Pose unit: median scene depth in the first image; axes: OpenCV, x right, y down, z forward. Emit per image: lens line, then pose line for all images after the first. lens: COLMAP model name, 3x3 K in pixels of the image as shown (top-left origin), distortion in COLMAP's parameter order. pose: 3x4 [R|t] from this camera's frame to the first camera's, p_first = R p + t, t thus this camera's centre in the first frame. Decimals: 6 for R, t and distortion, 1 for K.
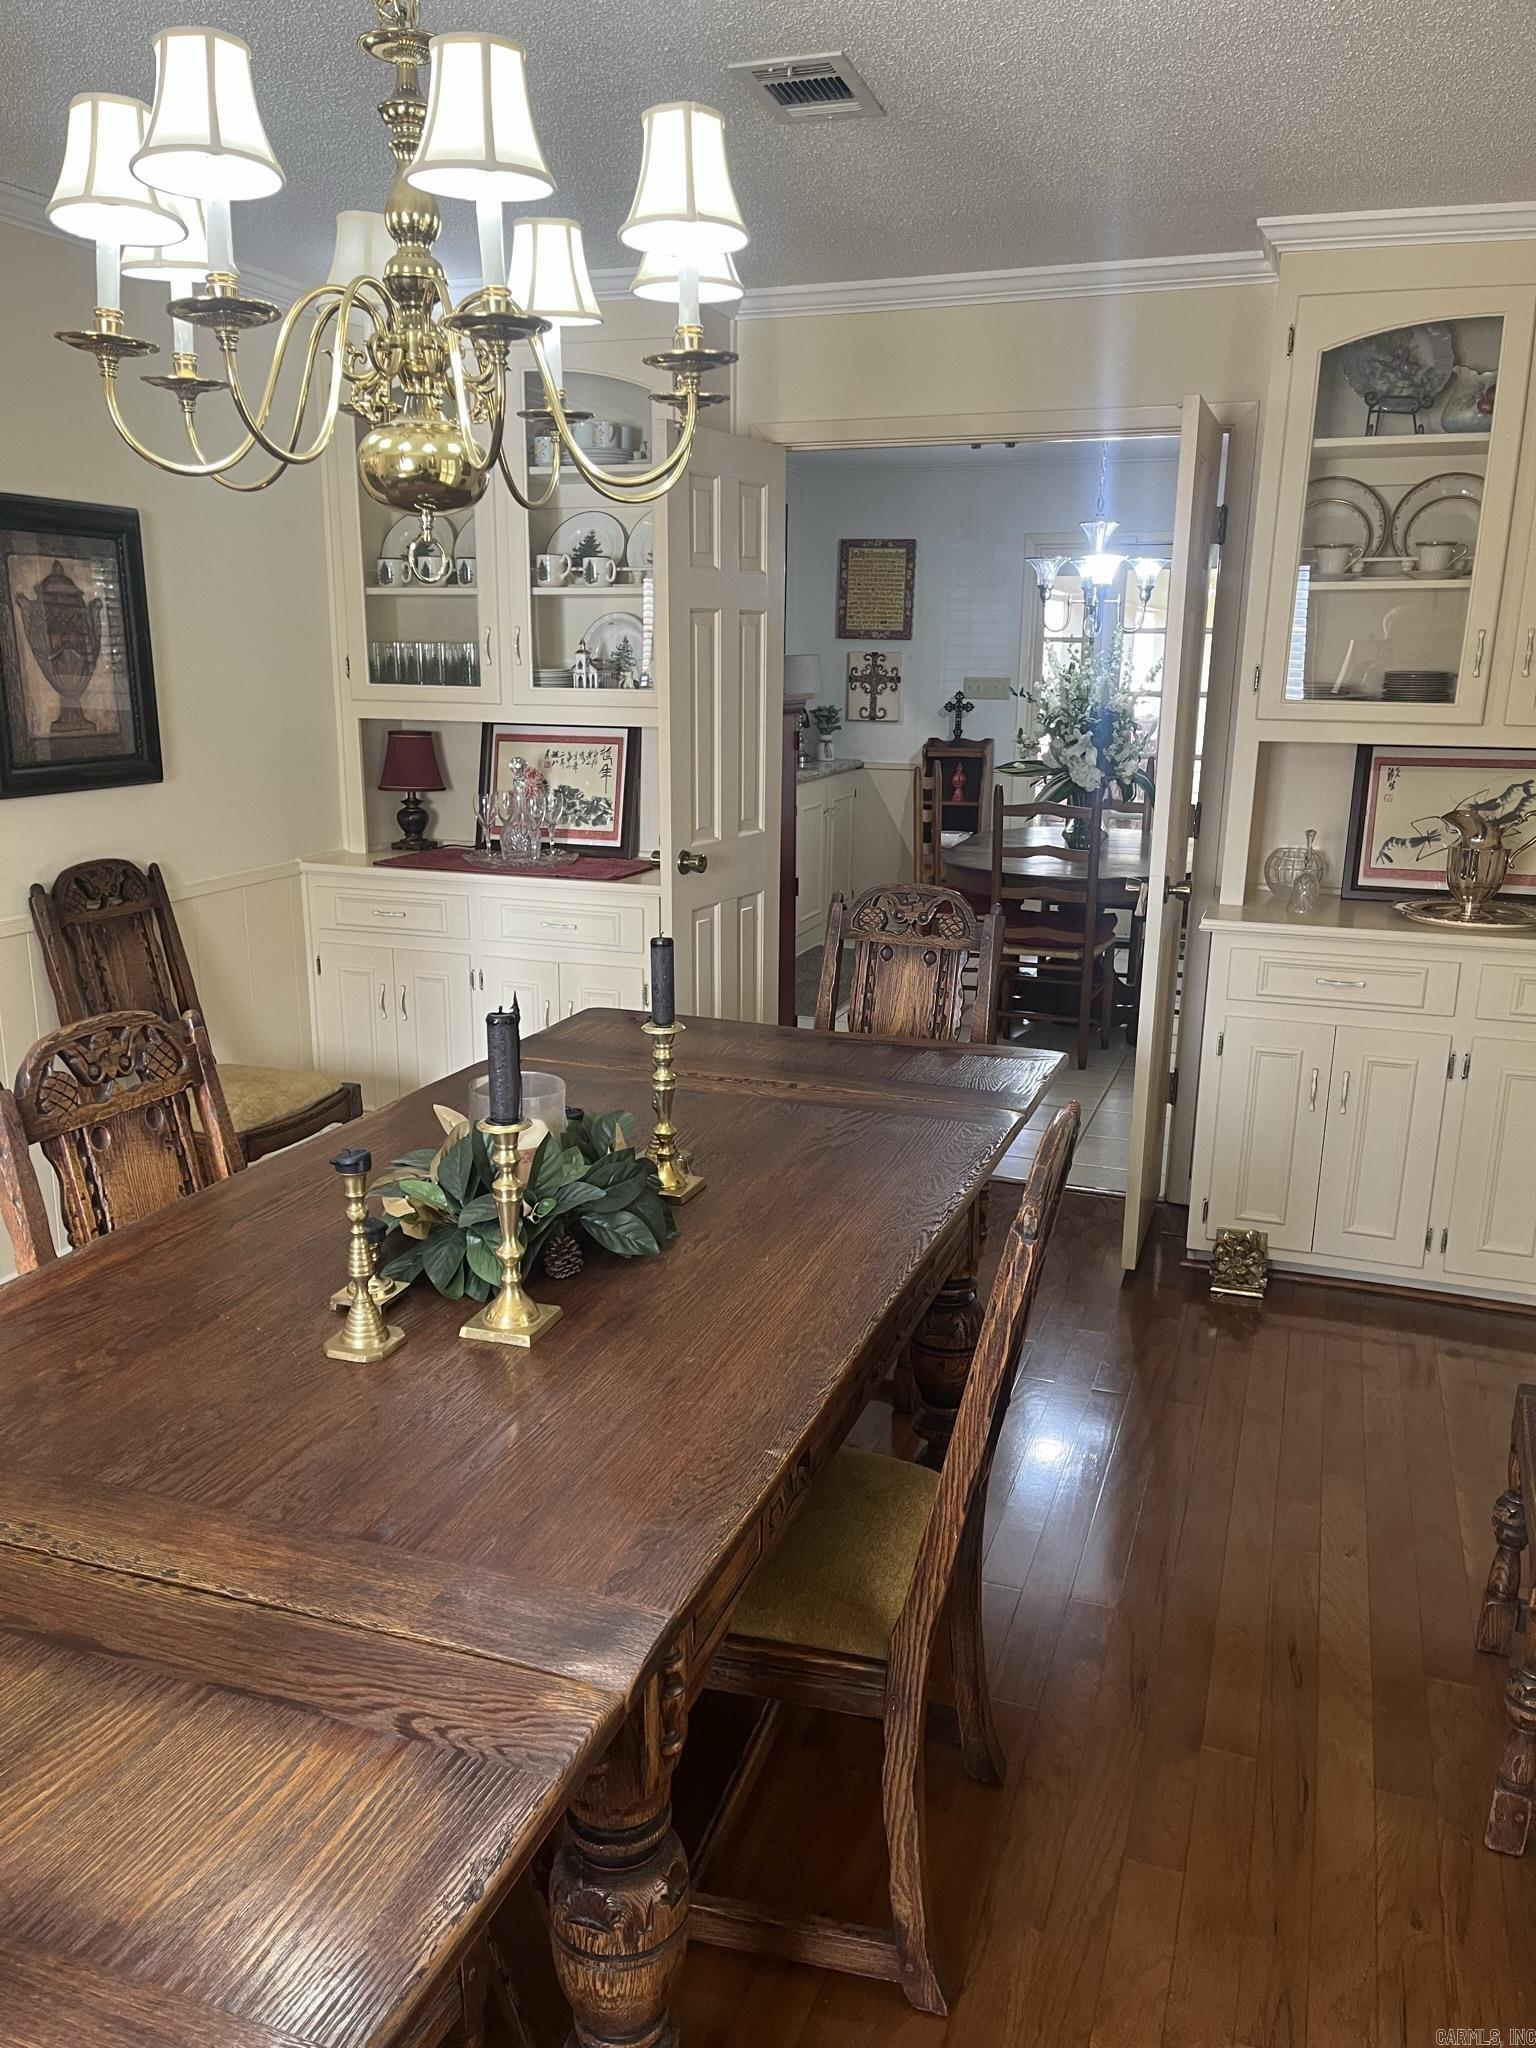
lens RADIAL K [[1544.2, 0, 772.7], [0, 1544.2, 1026.7], [0, 0, 1]] dist [0.035532, -0.008302]
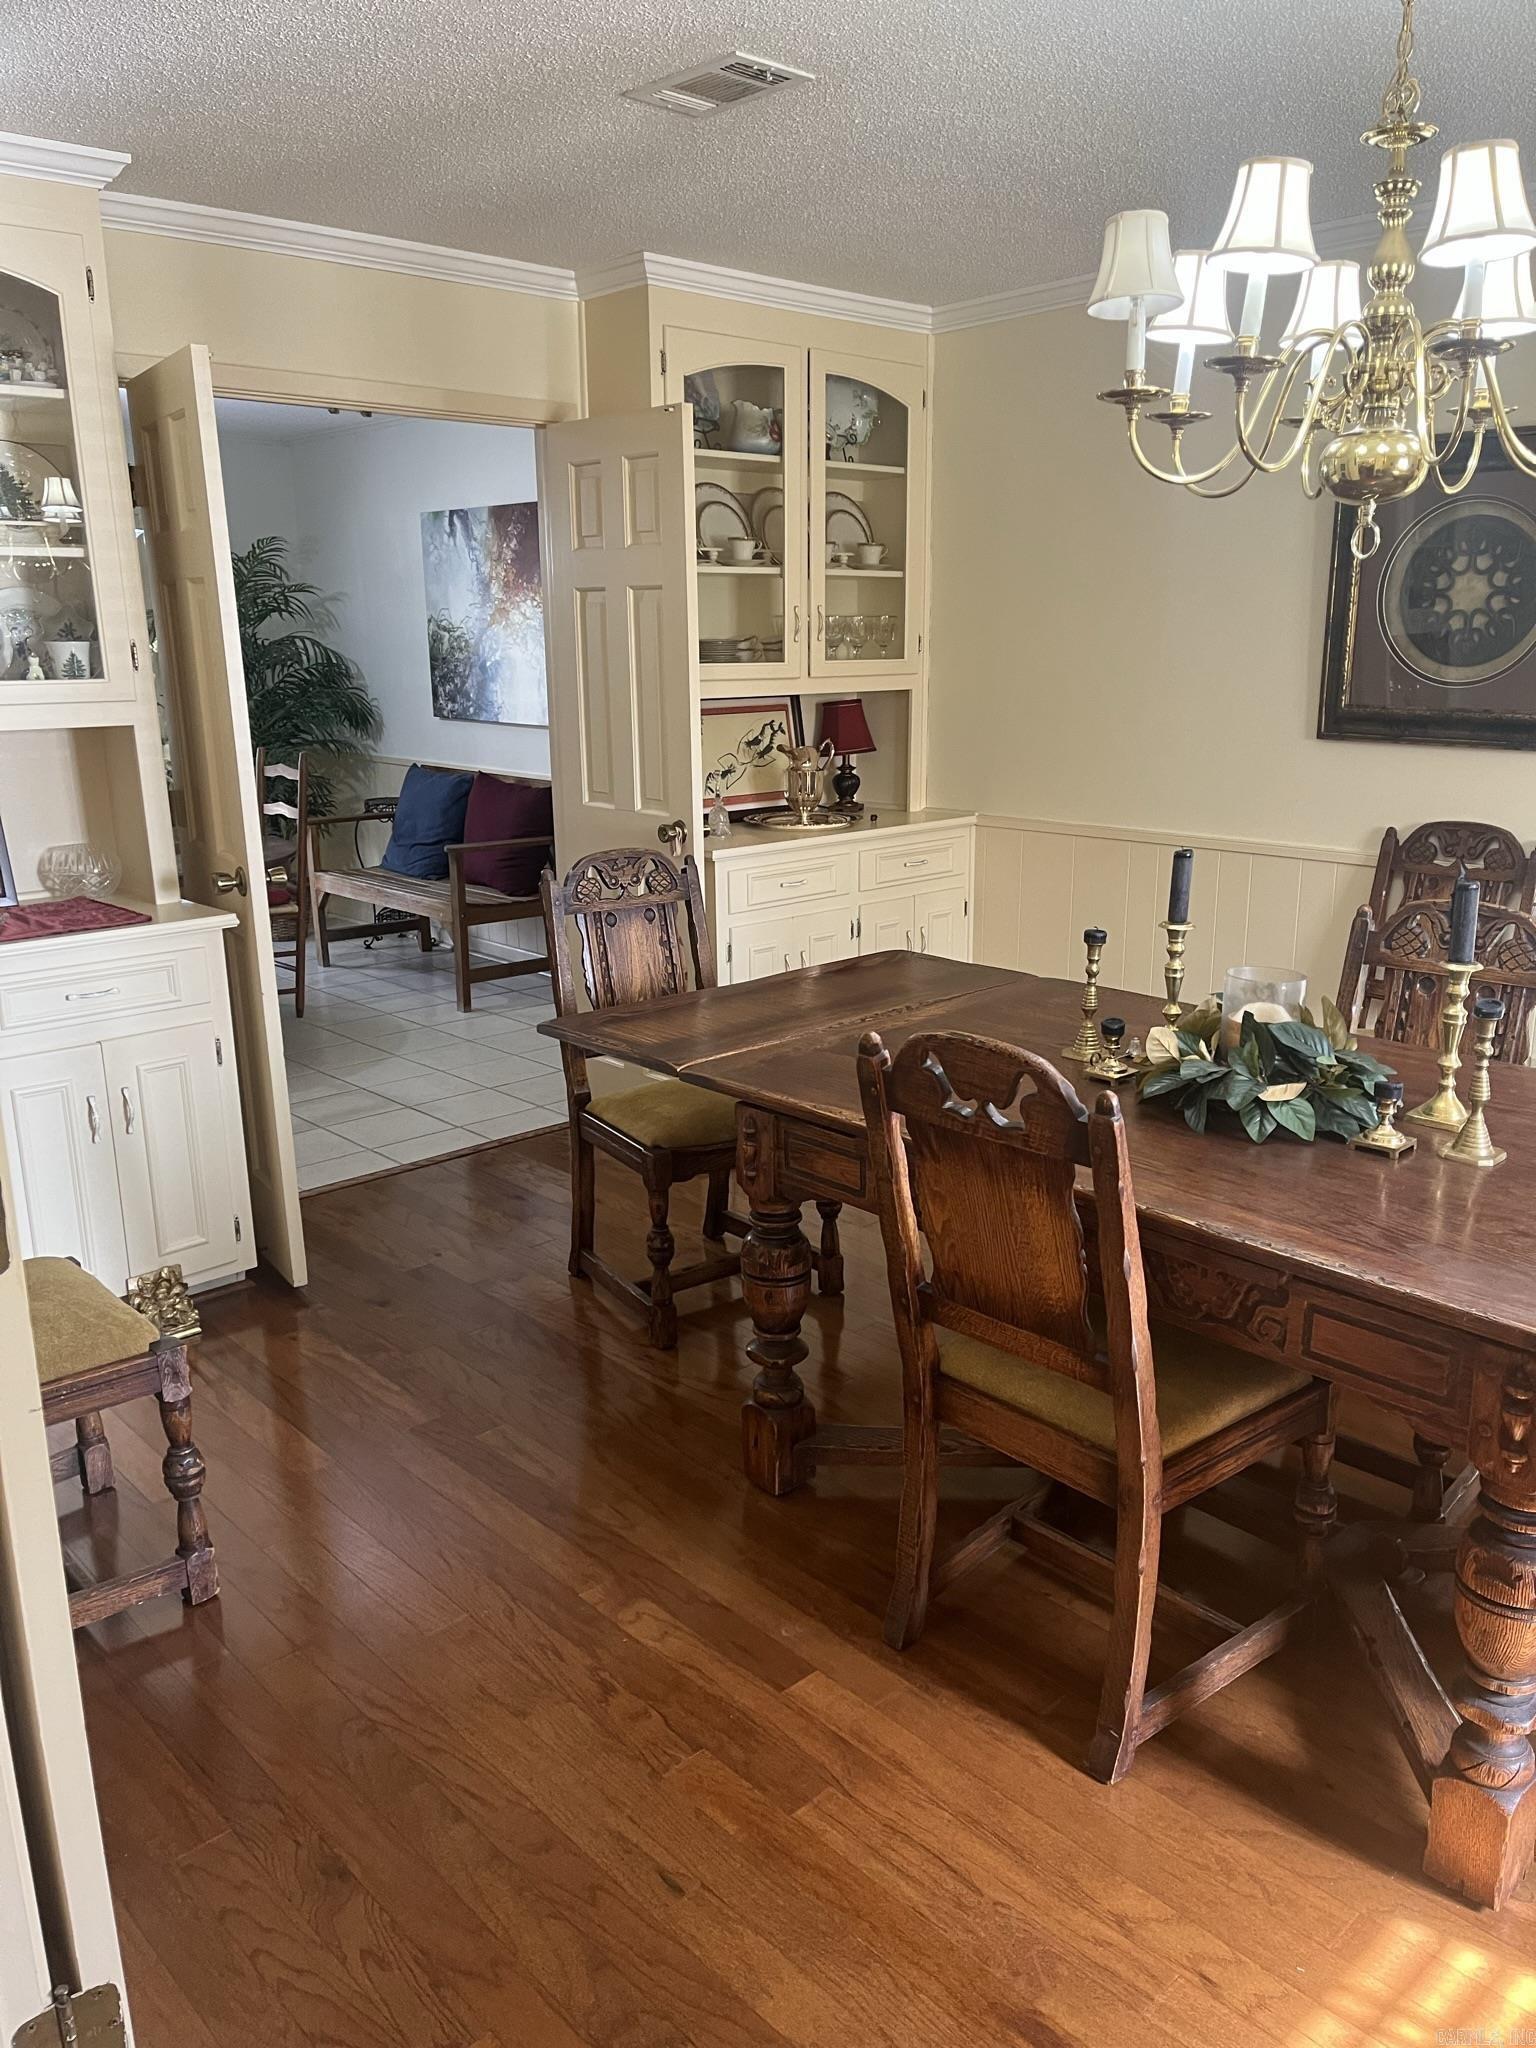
lens RADIAL K [[1544.2, 0, 770.4], [0, 1544.2, 1032.2], [0, 0, 1]] dist [0.035532, -0.008302]
pose [[0.471443, -0.235165, 0.849964, -0.773299], [0.219496, 0.964751, 0.145177, -0.101512], [-0.854145, 0.118121, 0.506443, 0.396427]]
